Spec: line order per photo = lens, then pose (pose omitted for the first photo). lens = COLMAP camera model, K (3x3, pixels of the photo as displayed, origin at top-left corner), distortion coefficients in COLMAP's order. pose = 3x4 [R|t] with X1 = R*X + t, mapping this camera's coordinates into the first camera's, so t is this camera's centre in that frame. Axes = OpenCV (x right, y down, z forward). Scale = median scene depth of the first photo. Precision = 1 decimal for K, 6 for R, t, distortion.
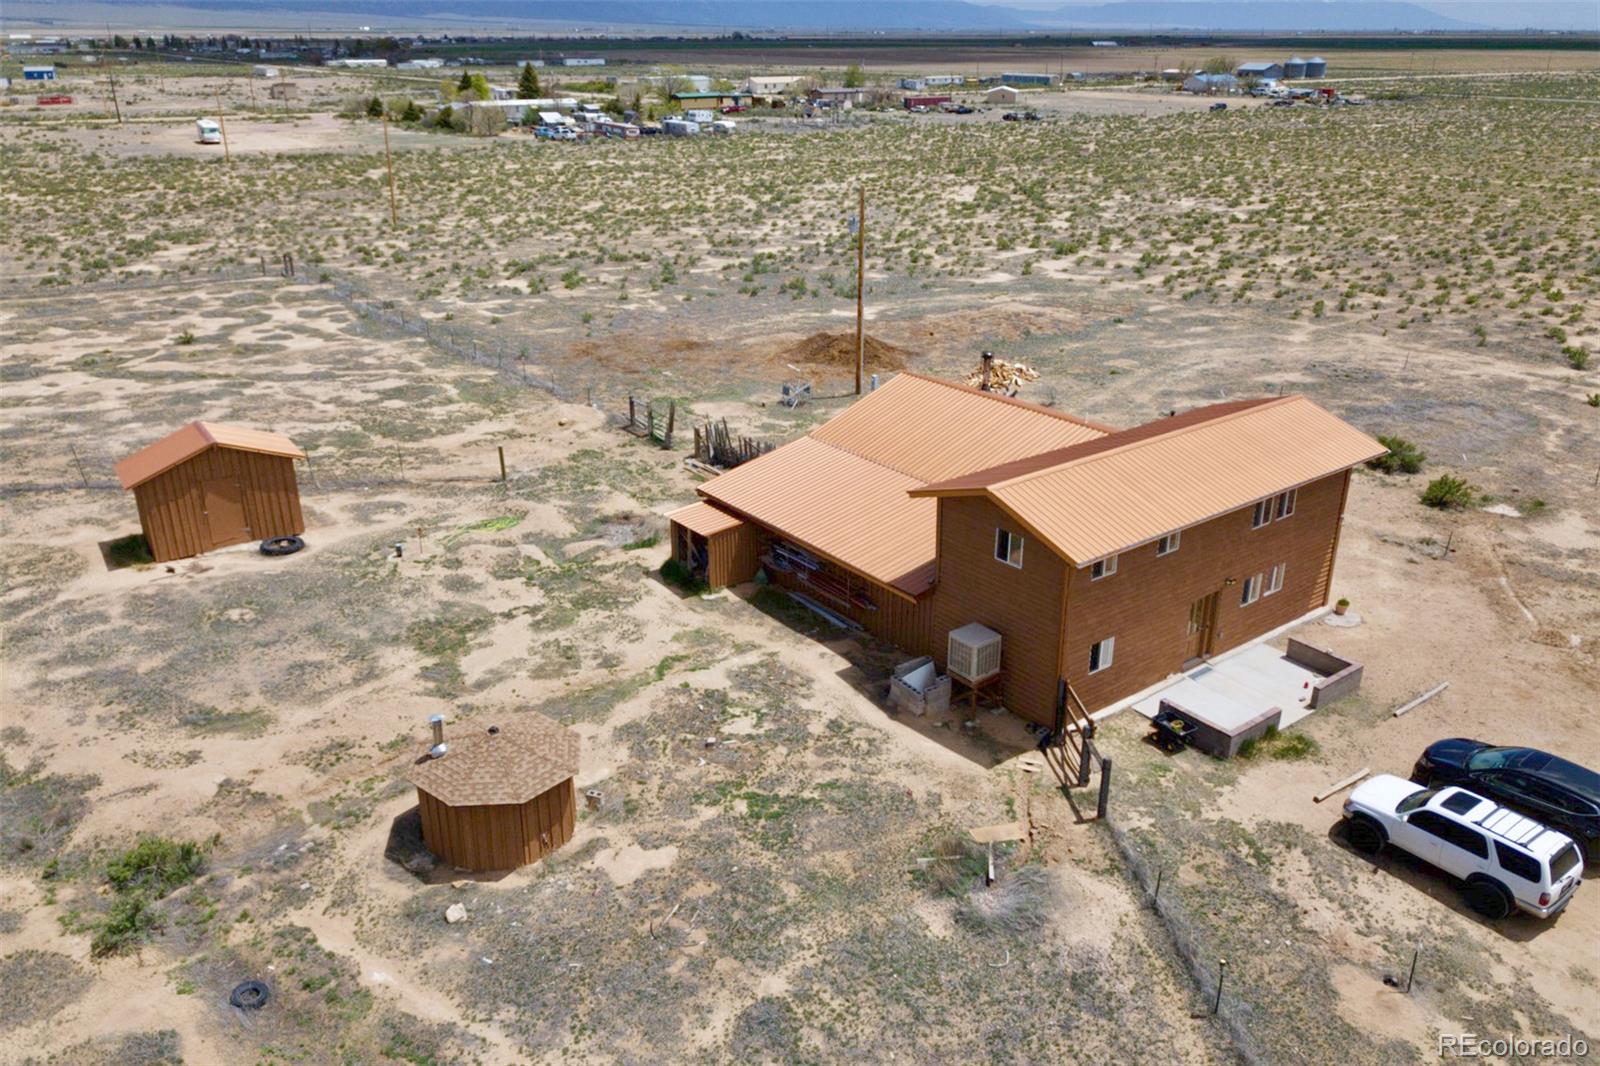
lens RADIAL K [[1260.2, 0, 797.2], [0, 1260.2, 464.4], [0, 0, 1]] dist [0.005769, -0.004228]
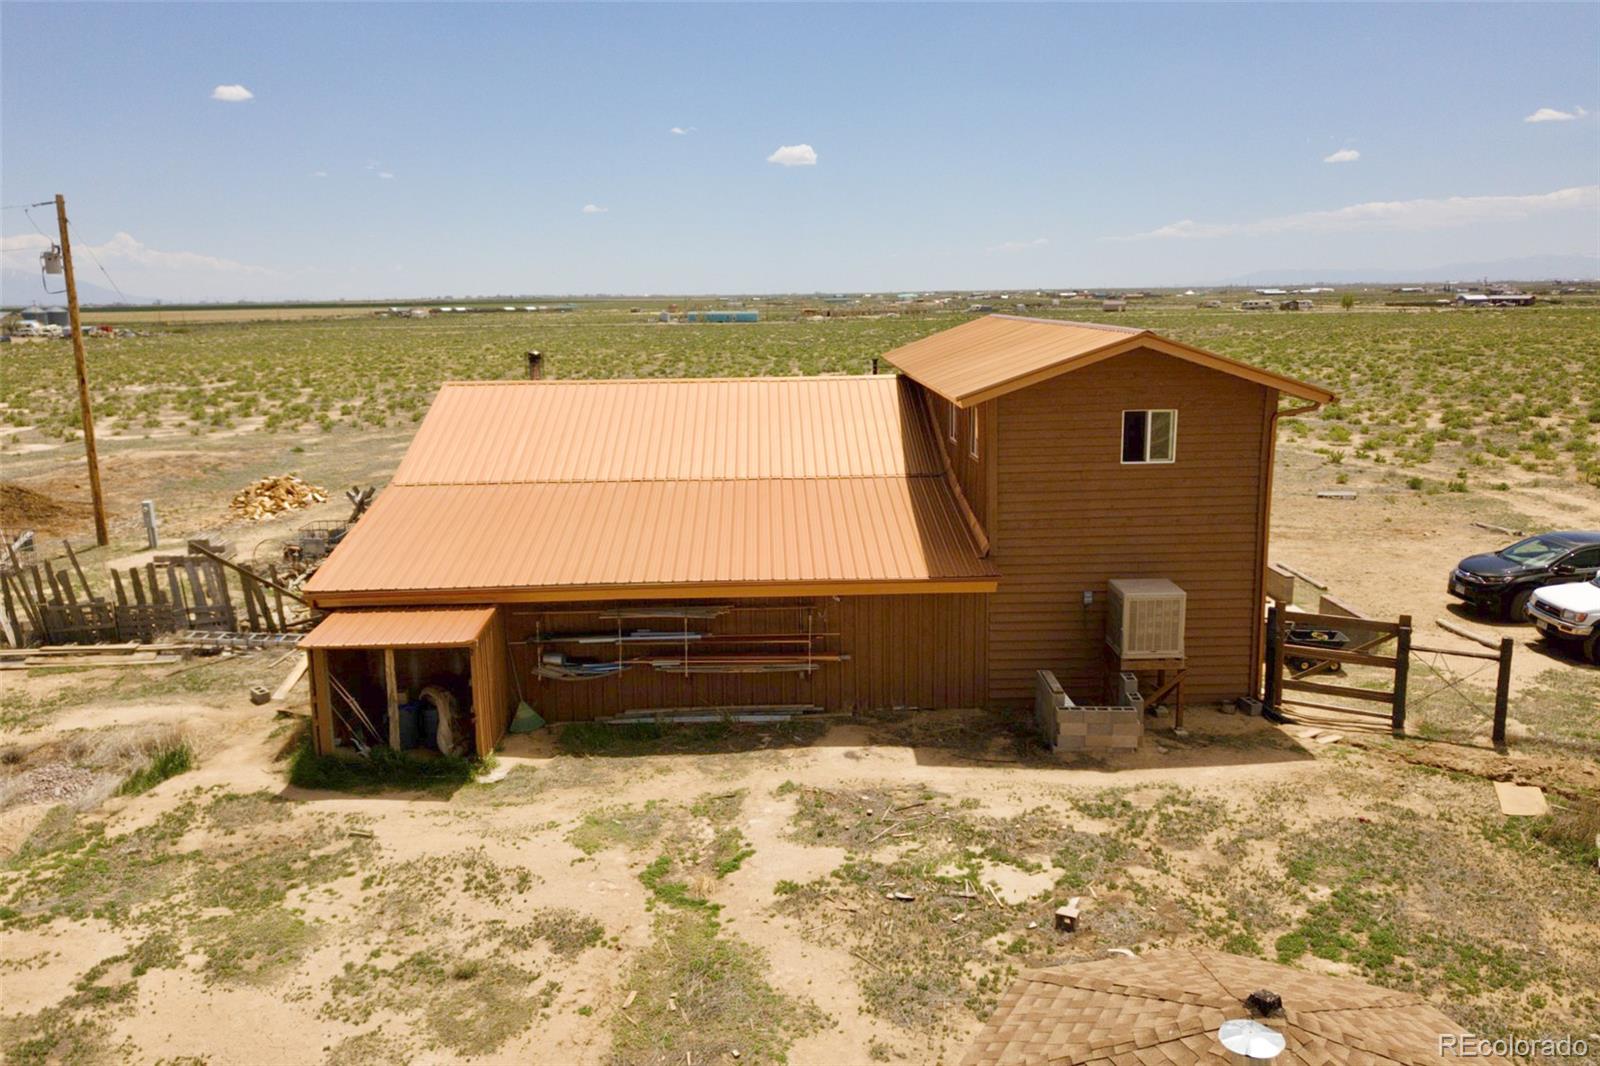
lens RADIAL K [[1260.2, 0, 797.2], [0, 1260.2, 464.4], [0, 0, 1]] dist [0.005769, -0.004228]
pose [[0.579331, -0.112178, 0.807336, -0.403975], [0.277680, 0.958398, -0.066091, 0.063522], [-0.766335, 0.262469, 0.586379, 0.681455]]
